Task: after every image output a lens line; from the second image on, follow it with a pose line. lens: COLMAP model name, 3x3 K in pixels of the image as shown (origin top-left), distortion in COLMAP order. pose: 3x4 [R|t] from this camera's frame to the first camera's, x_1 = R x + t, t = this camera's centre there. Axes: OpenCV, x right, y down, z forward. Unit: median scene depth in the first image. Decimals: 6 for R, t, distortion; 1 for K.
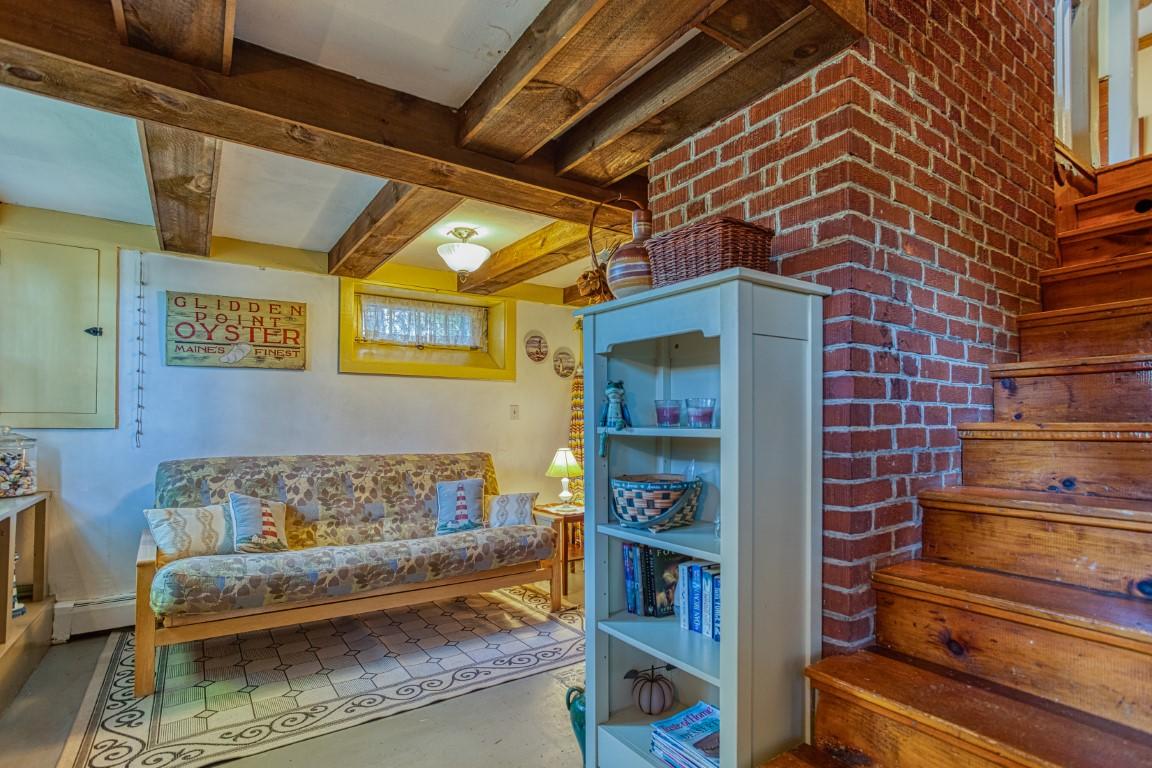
lens RADIAL K [[546.3, 0, 581.0], [0, 546.3, 416.1], [0, 0, 1]] dist [-0.047512, 0.028843]
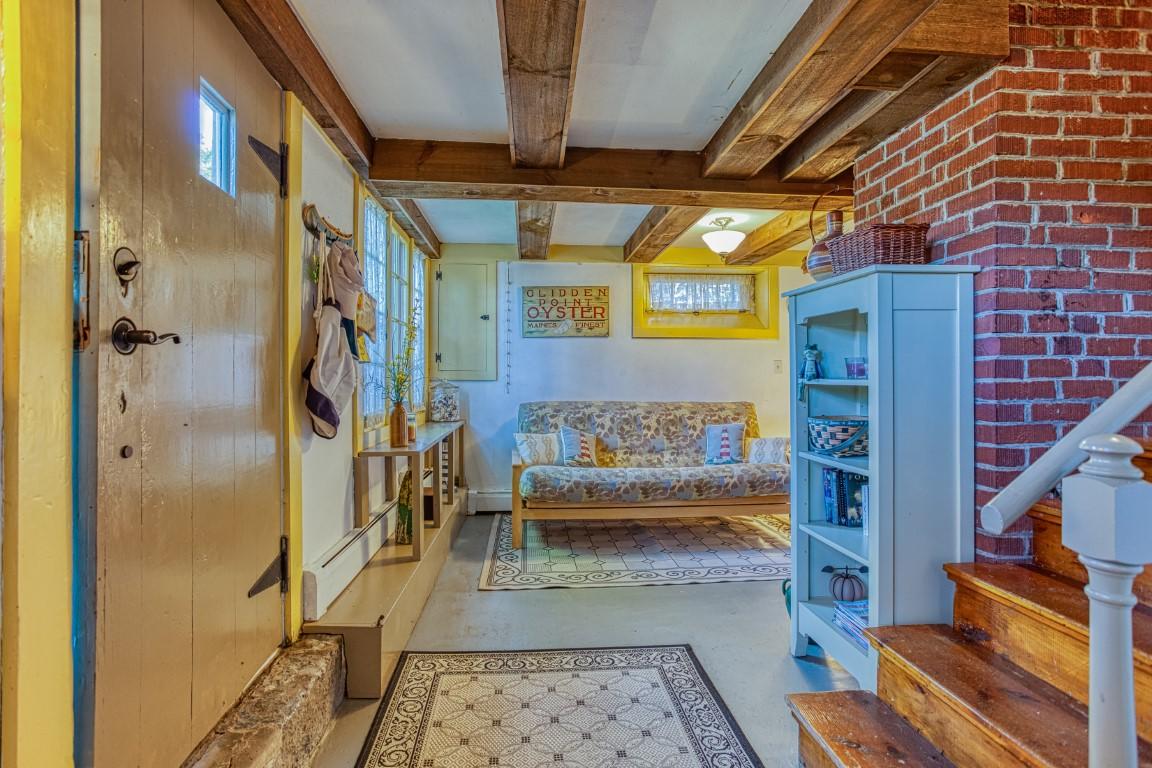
lens RADIAL K [[548.0, 0, 579.0], [0, 548.0, 378.8], [0, 0, 1]] dist [-0.046372, 0.025777]
pose [[0.860567, 0.001104, -0.509336, 0.185460], [0.006509, 0.999892, 0.013165, -0.001356], [0.509295, -0.014644, 0.860467, -0.324039]]
